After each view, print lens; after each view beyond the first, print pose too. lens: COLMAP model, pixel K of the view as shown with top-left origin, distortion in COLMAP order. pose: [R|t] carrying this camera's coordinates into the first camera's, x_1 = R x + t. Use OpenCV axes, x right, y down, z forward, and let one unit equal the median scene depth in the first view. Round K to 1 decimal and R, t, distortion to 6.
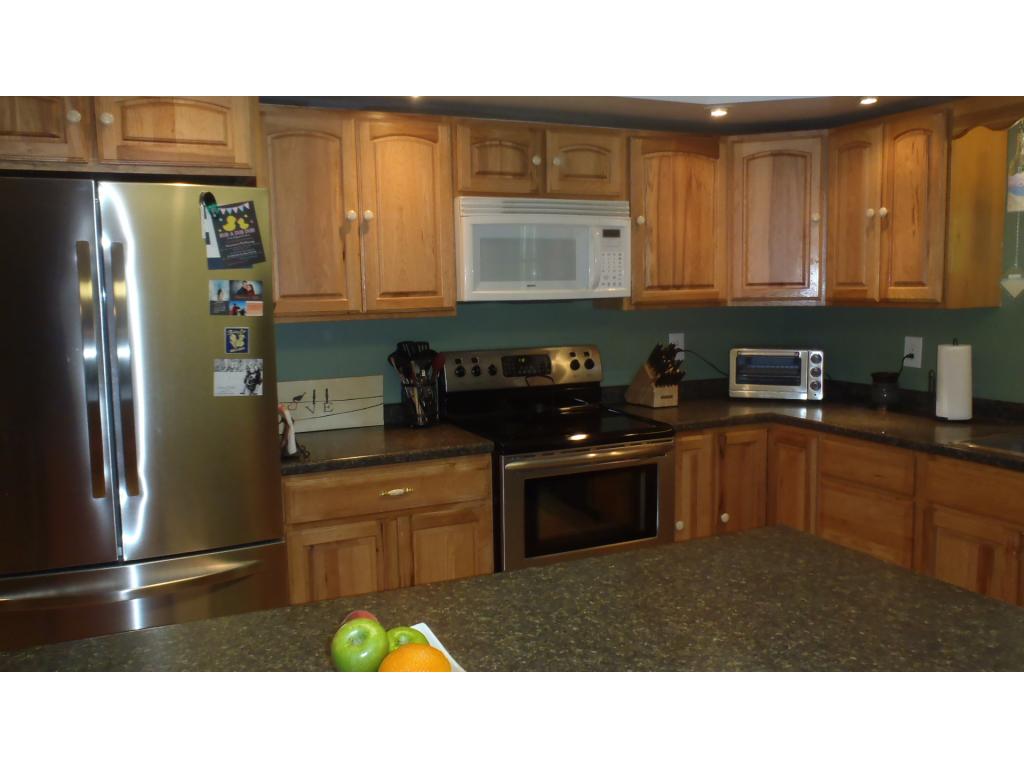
lens RADIAL K [[855.2, 0, 516.3], [0, 855.2, 387.0], [0, 0, 1]] dist [-0.041990, 0.037309]
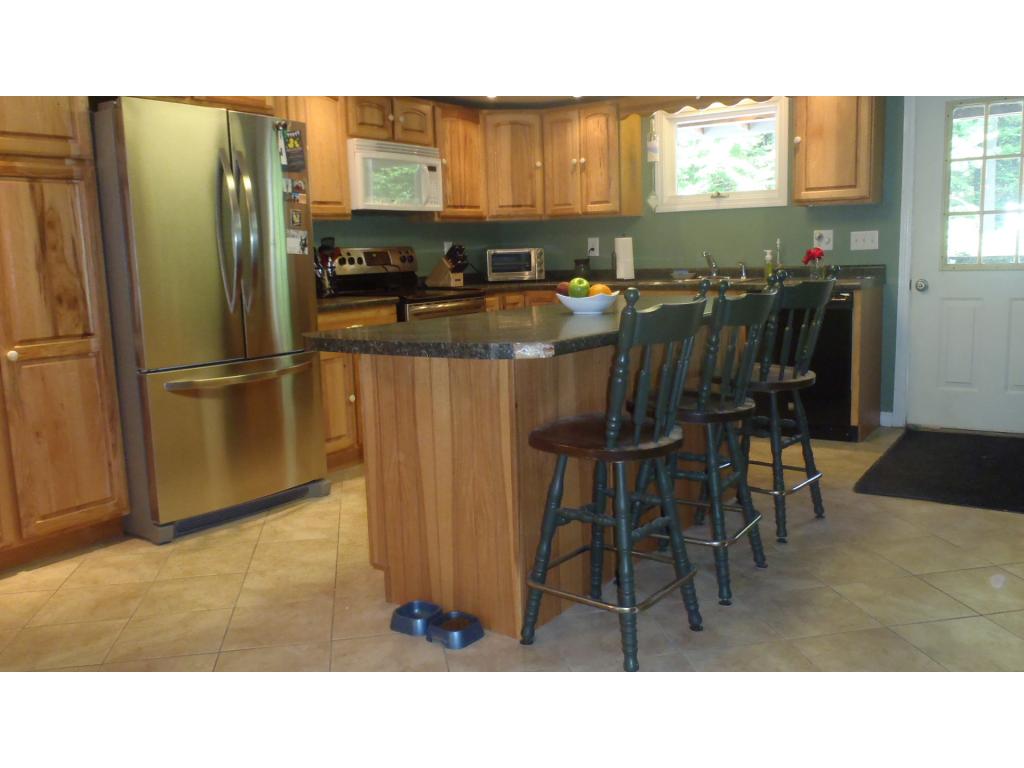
lens RADIAL K [[855.2, 0, 516.3], [0, 855.2, 387.0], [0, 0, 1]] dist [-0.041990, 0.037309]
pose [[0.863045, -0.089735, 0.497093, -0.574022], [0.077210, 0.995965, 0.045740, 0.157905], [-0.499191, -0.001095, 0.866491, -0.419532]]
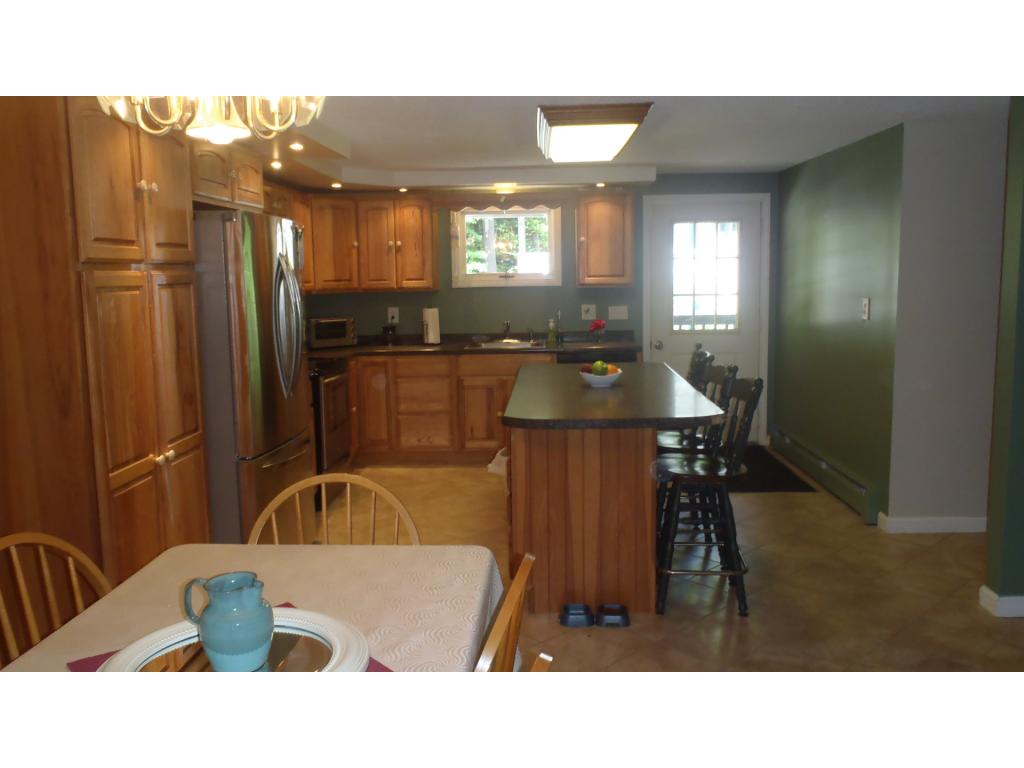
lens RADIAL K [[855.2, 0, 516.3], [0, 855.2, 387.0], [0, 0, 1]] dist [-0.041990, 0.037309]
pose [[0.460299, -0.108989, 0.881048, -1.238347], [0.115967, 0.991313, 0.062043, 0.035326], [-0.880157, 0.073614, 0.468940, -0.159363]]
